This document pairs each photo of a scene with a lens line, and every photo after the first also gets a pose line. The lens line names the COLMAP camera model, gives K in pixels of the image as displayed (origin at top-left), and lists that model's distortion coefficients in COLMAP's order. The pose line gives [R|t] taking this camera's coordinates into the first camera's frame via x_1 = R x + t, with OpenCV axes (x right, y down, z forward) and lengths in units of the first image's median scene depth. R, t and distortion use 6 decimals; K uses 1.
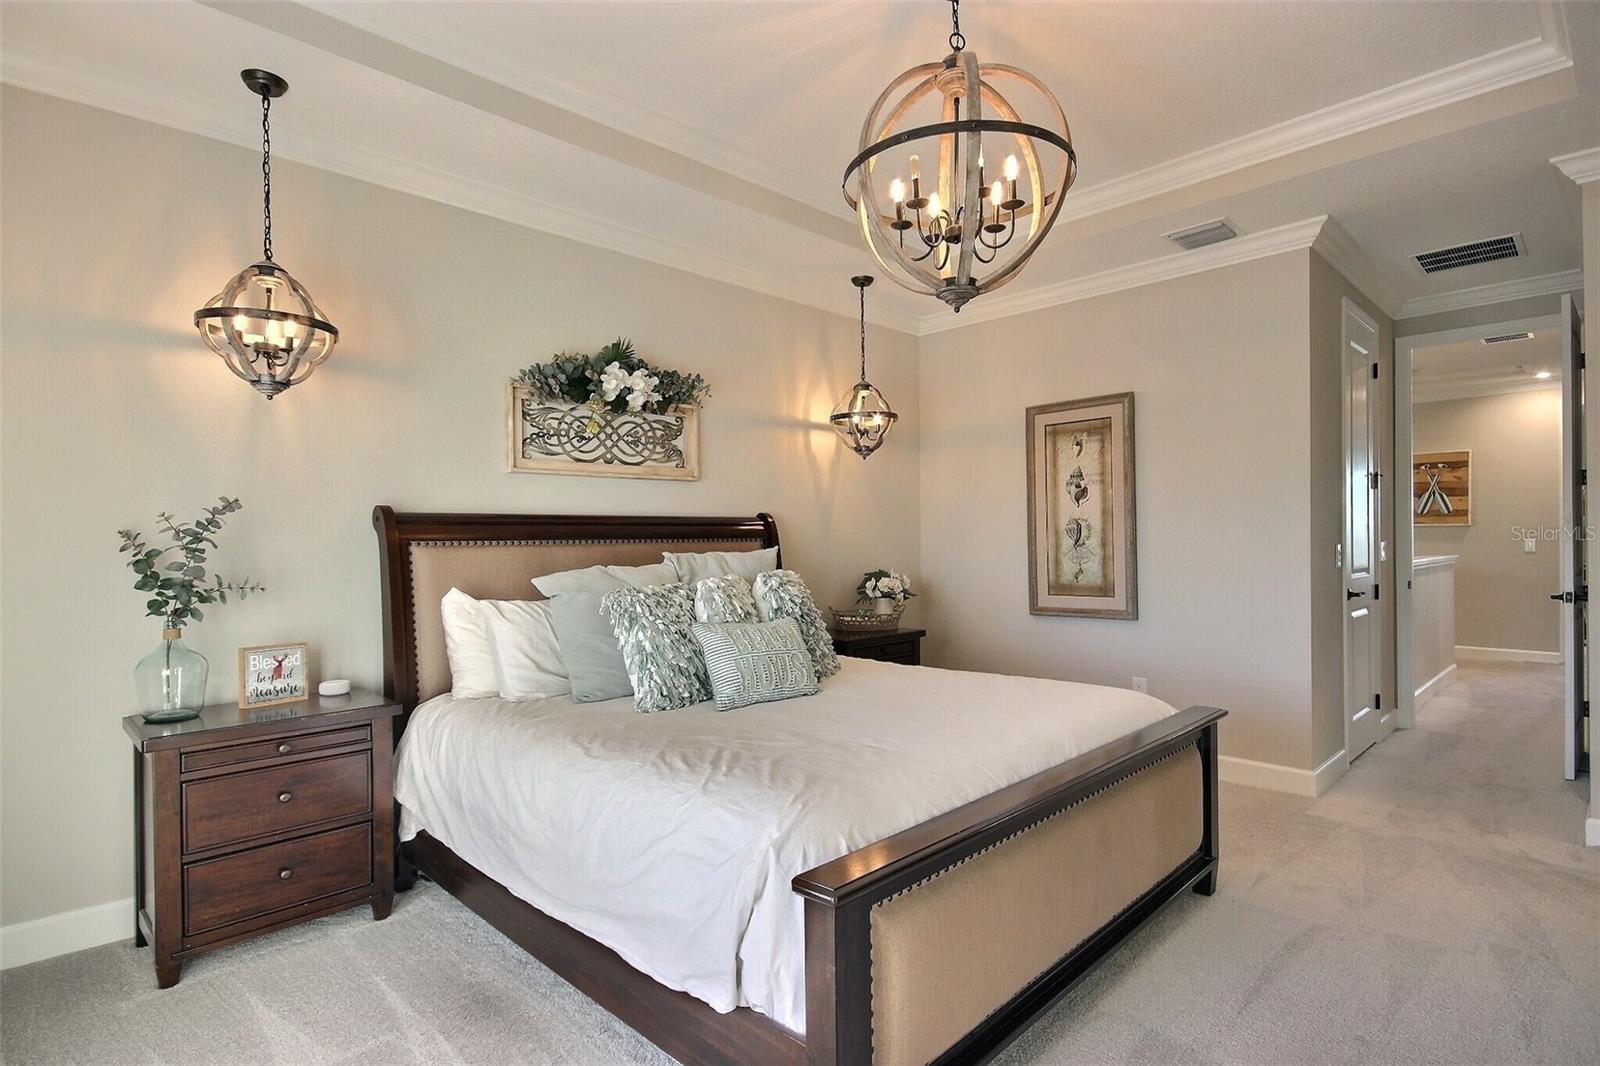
lens RADIAL K [[823.5, 0, 793.2], [0, 823.5, 539.3], [0, 0, 1]] dist [0.013880, -0.005140]
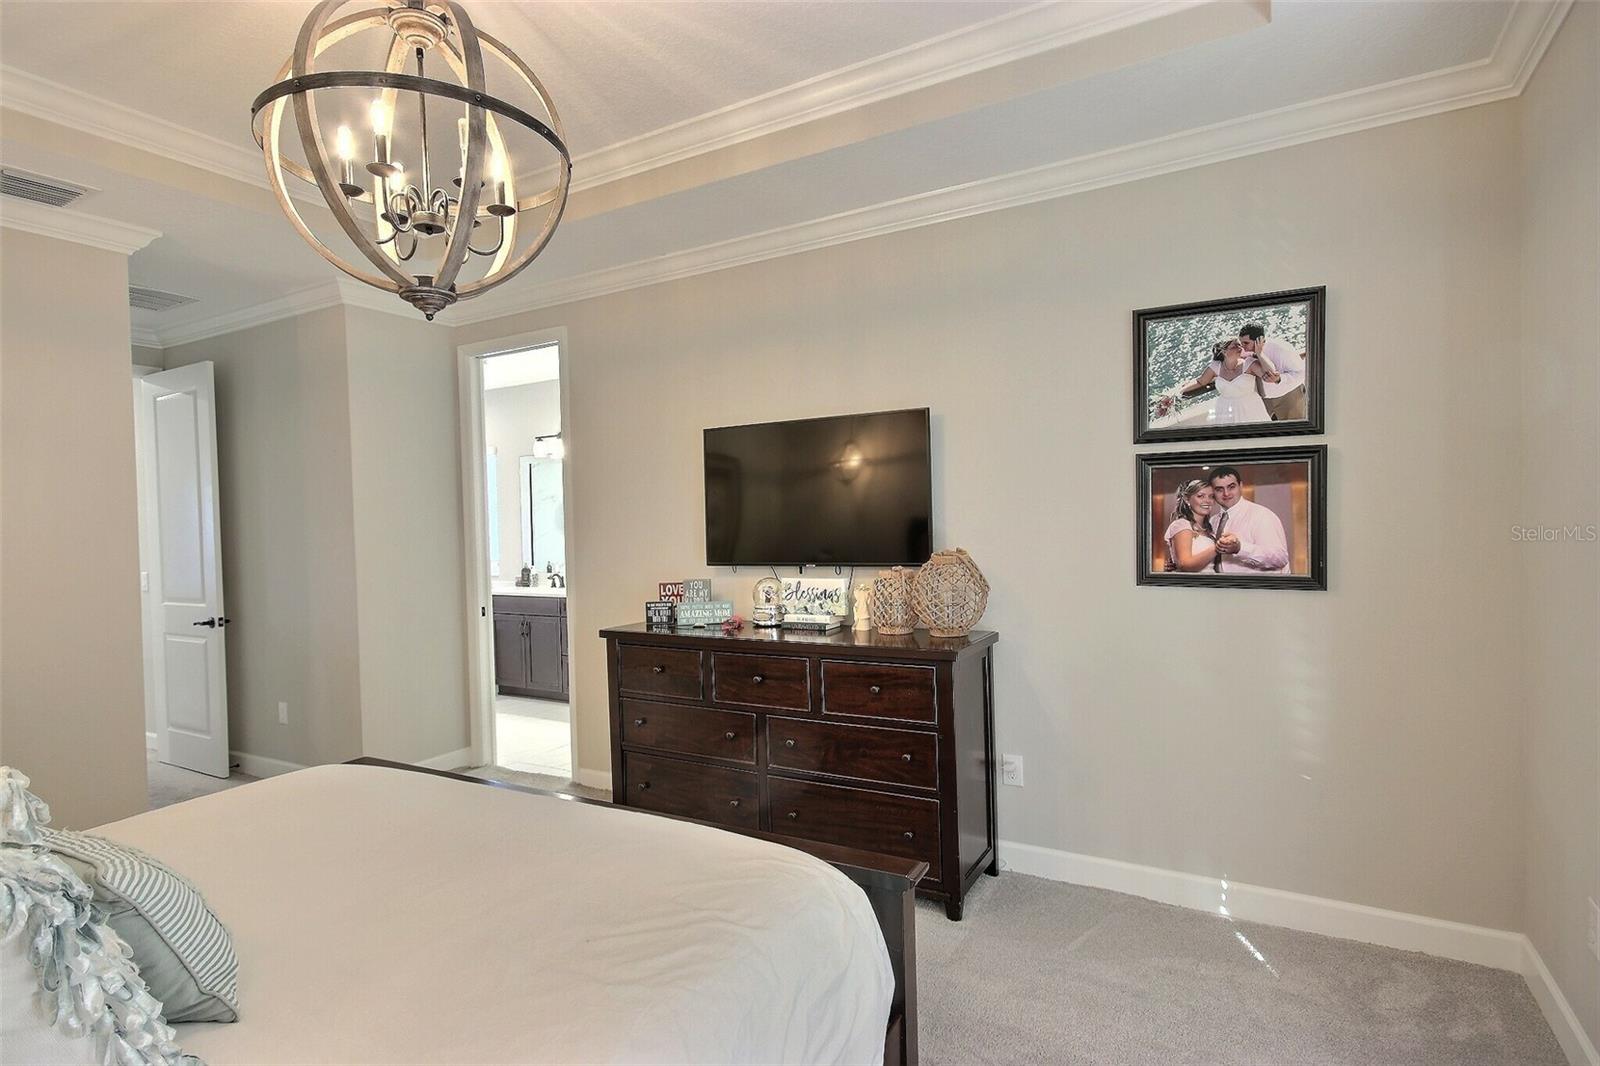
lens RADIAL K [[823.5, 0, 795.7], [0, 823.5, 542.4], [0, 0, 1]] dist [0.013880, -0.005140]
pose [[-0.274587, -0.006085, 0.961543, -0.368716], [0.025021, 0.999596, 0.013472, -0.034172], [-0.961237, 0.027758, -0.274324, 0.486823]]
